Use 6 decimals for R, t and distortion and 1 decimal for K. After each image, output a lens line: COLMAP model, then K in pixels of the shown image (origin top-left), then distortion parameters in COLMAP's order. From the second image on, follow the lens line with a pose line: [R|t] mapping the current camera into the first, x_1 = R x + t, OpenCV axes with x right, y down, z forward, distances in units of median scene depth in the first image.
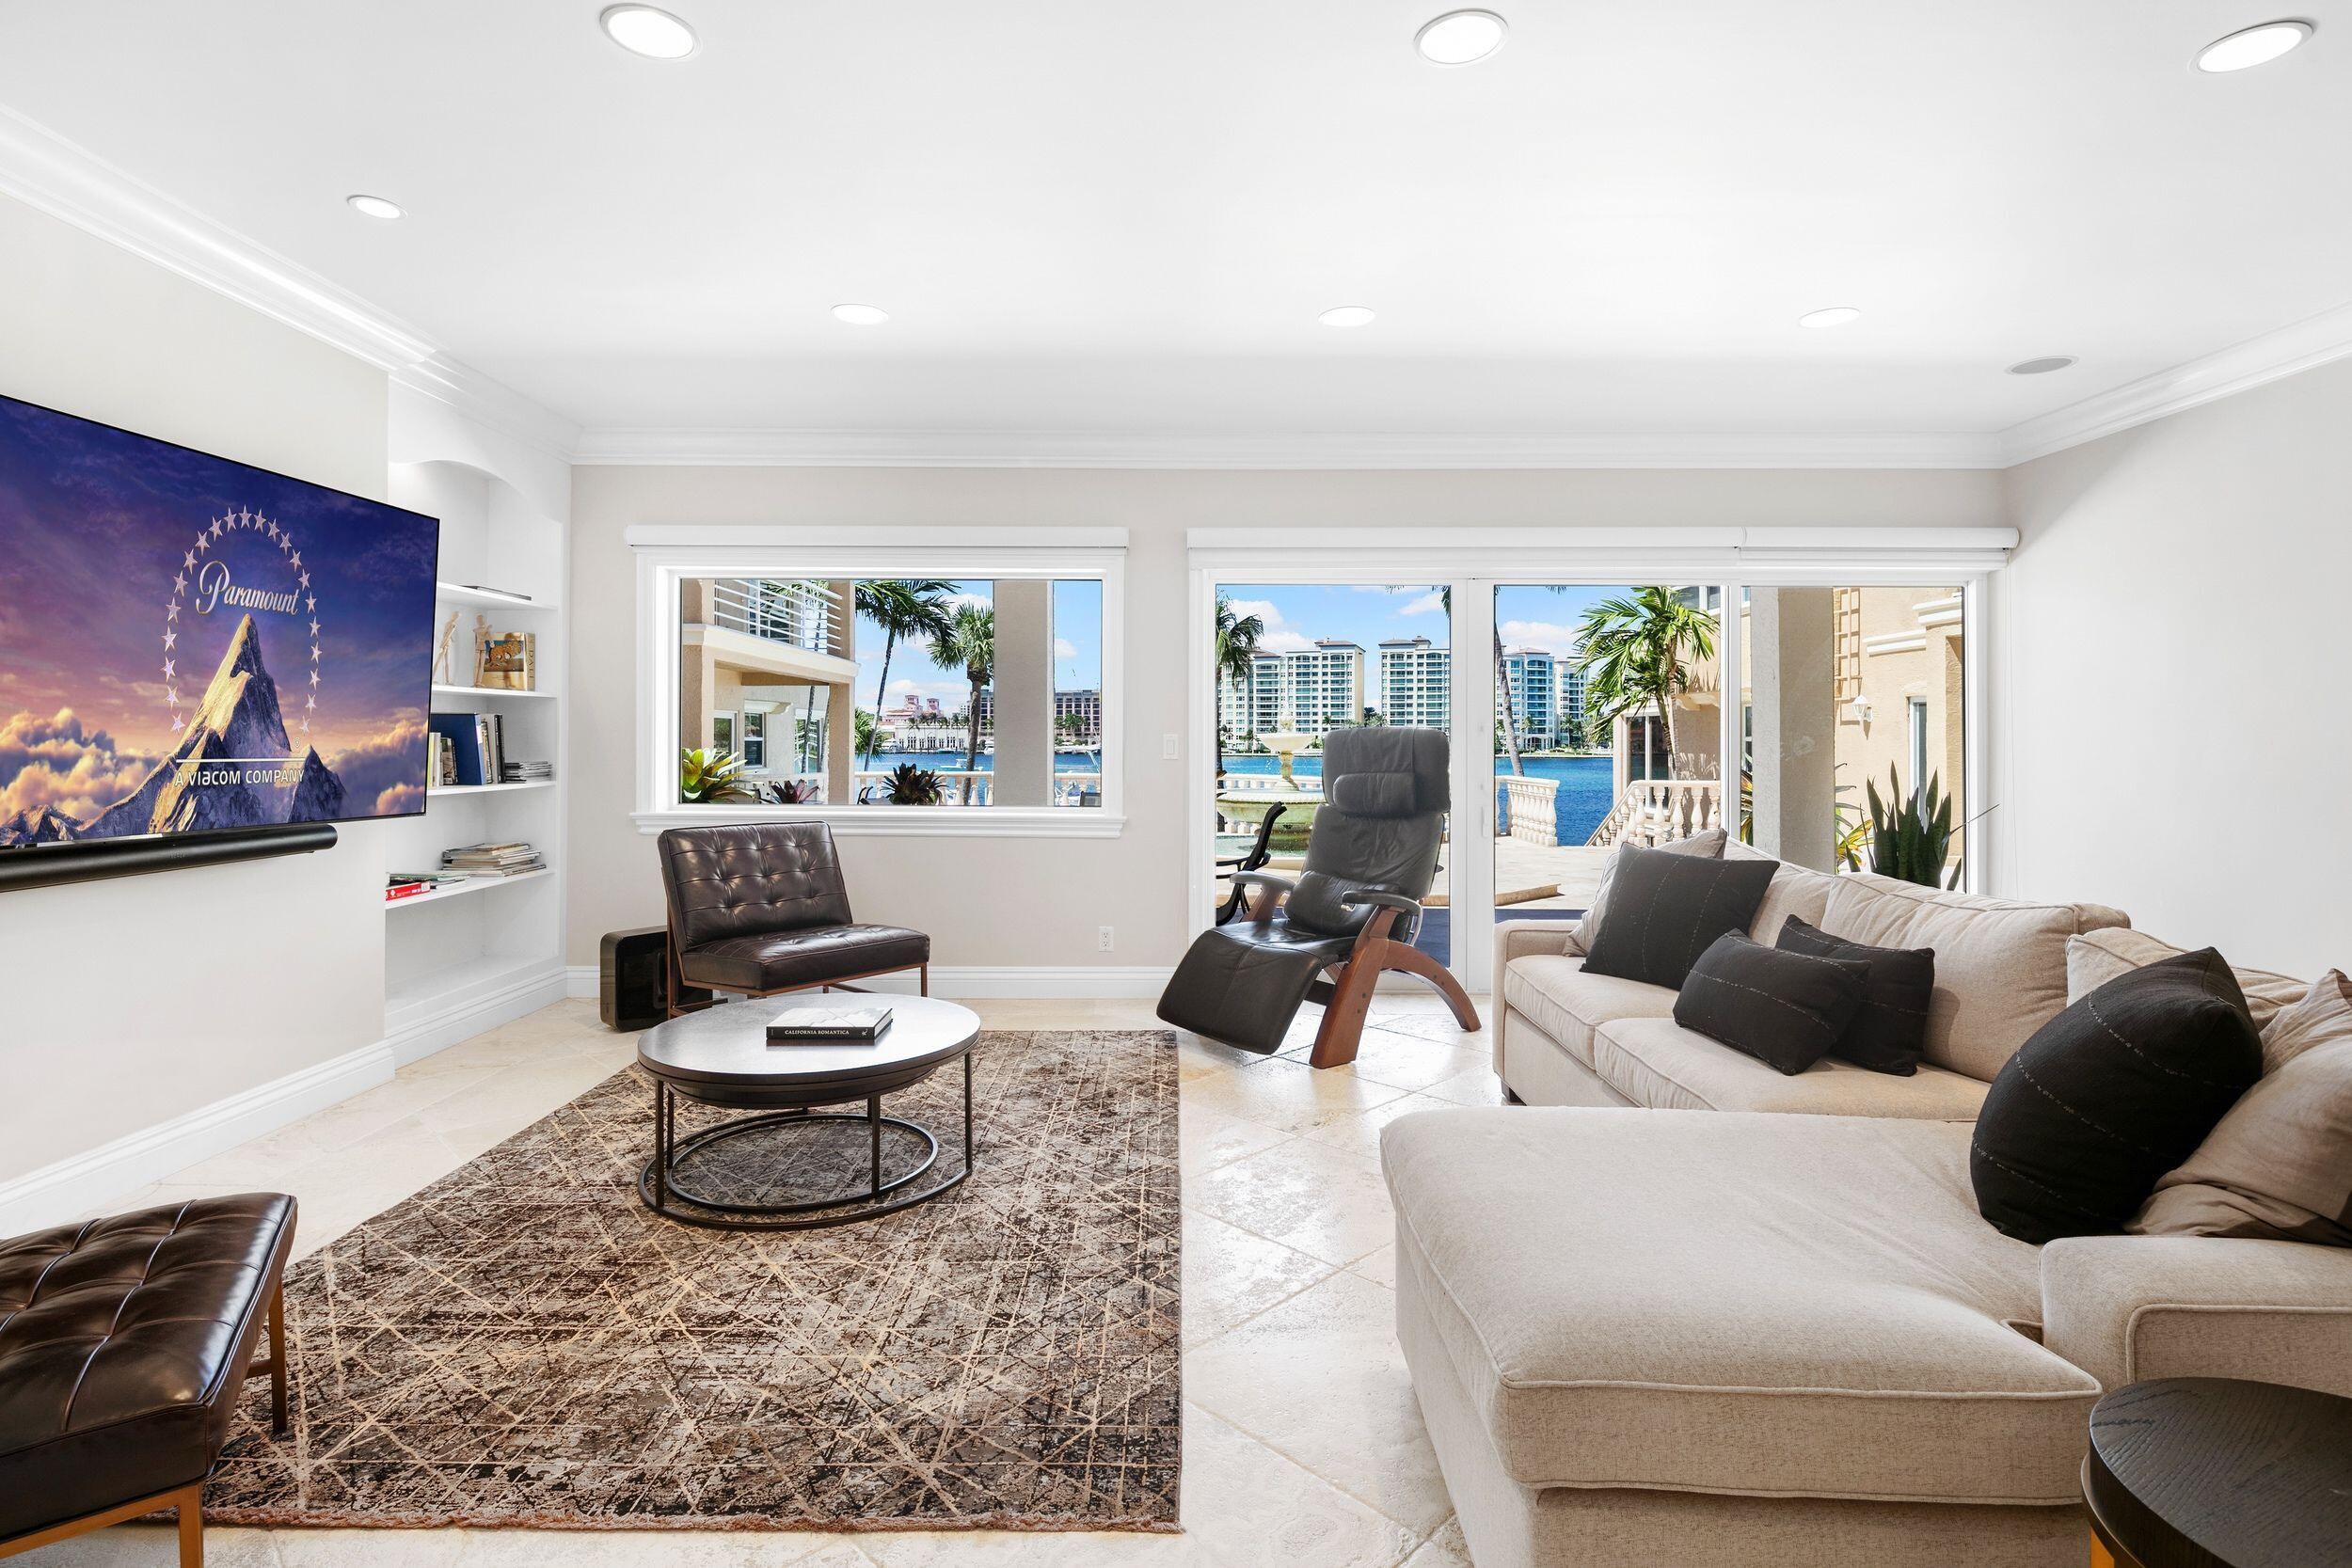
lens RADIAL K [[1138.8, 0, 1130.1], [0, 1138.8, 750.8], [0, 0, 1]] dist [0.001187, -0.000083]
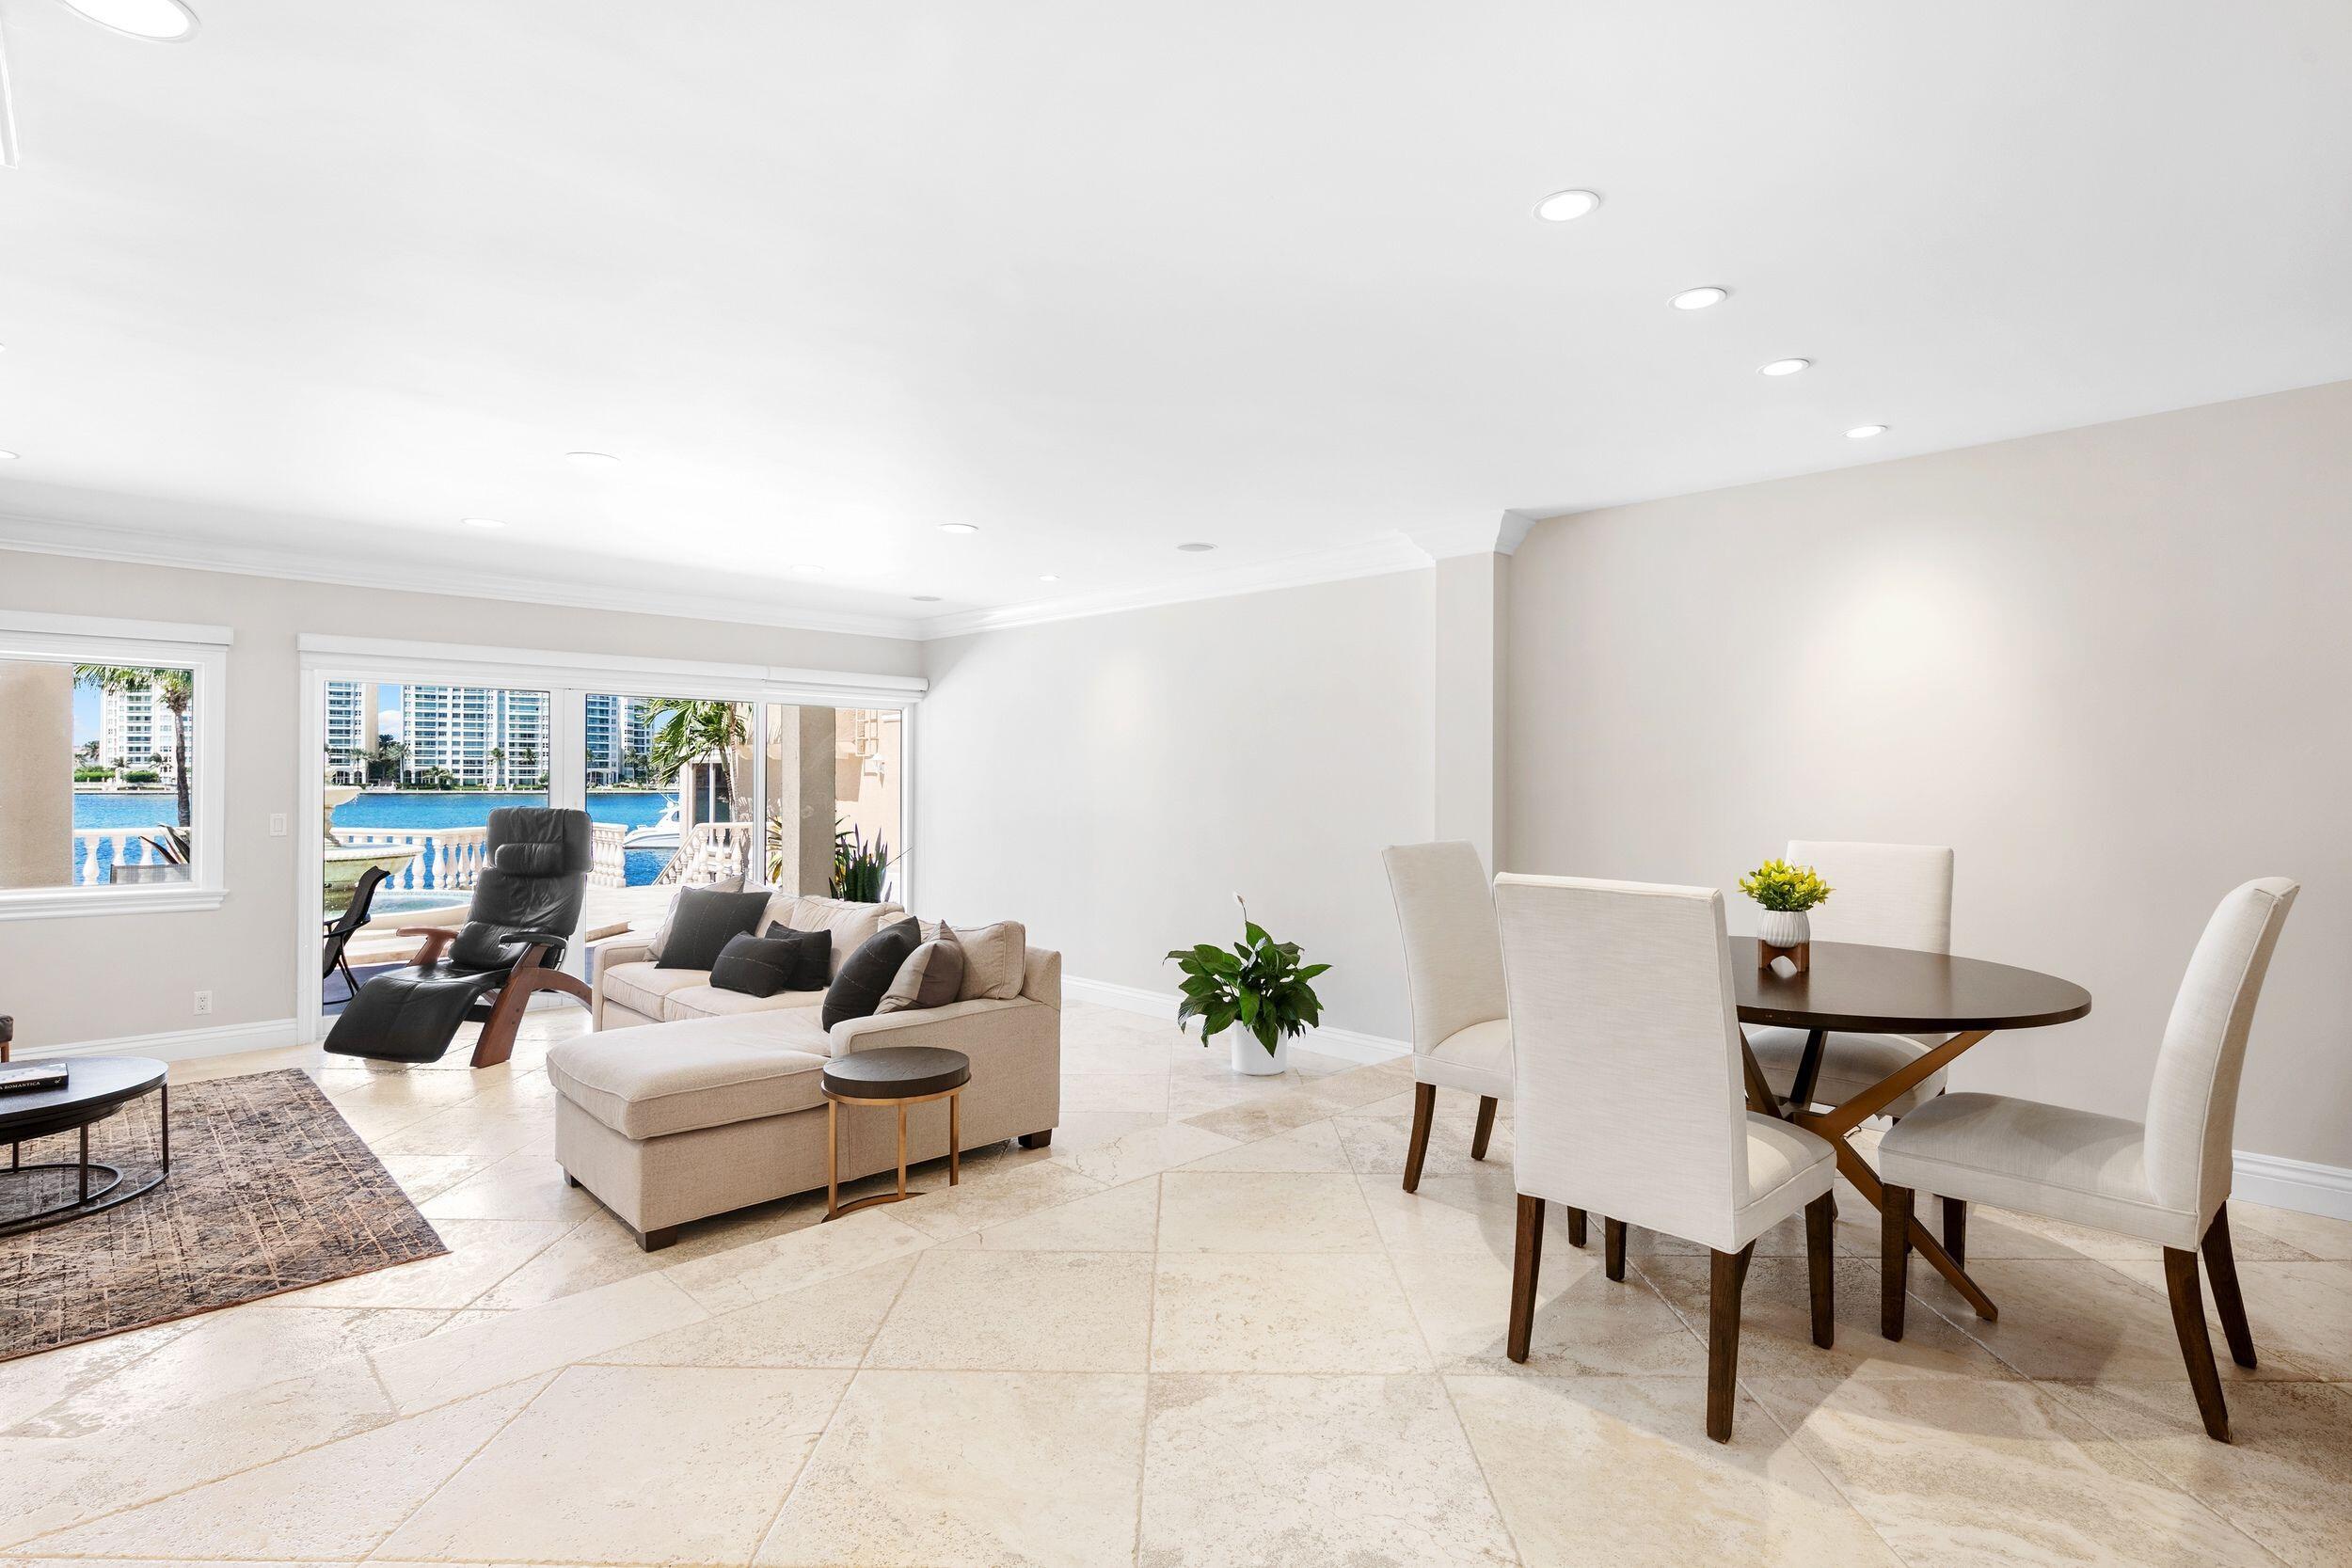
lens RADIAL K [[1192.1, 0, 1247.7], [0, 1192.1, 776.6], [0, 0, 1]] dist [-0.002015, -0.001363]
pose [[0.663702, 0.004073, 0.747986, -0.253906], [-0.002689, 0.999992, -0.003059, -0.061187], [-0.747992, 0.000019, 0.663707, -0.610742]]
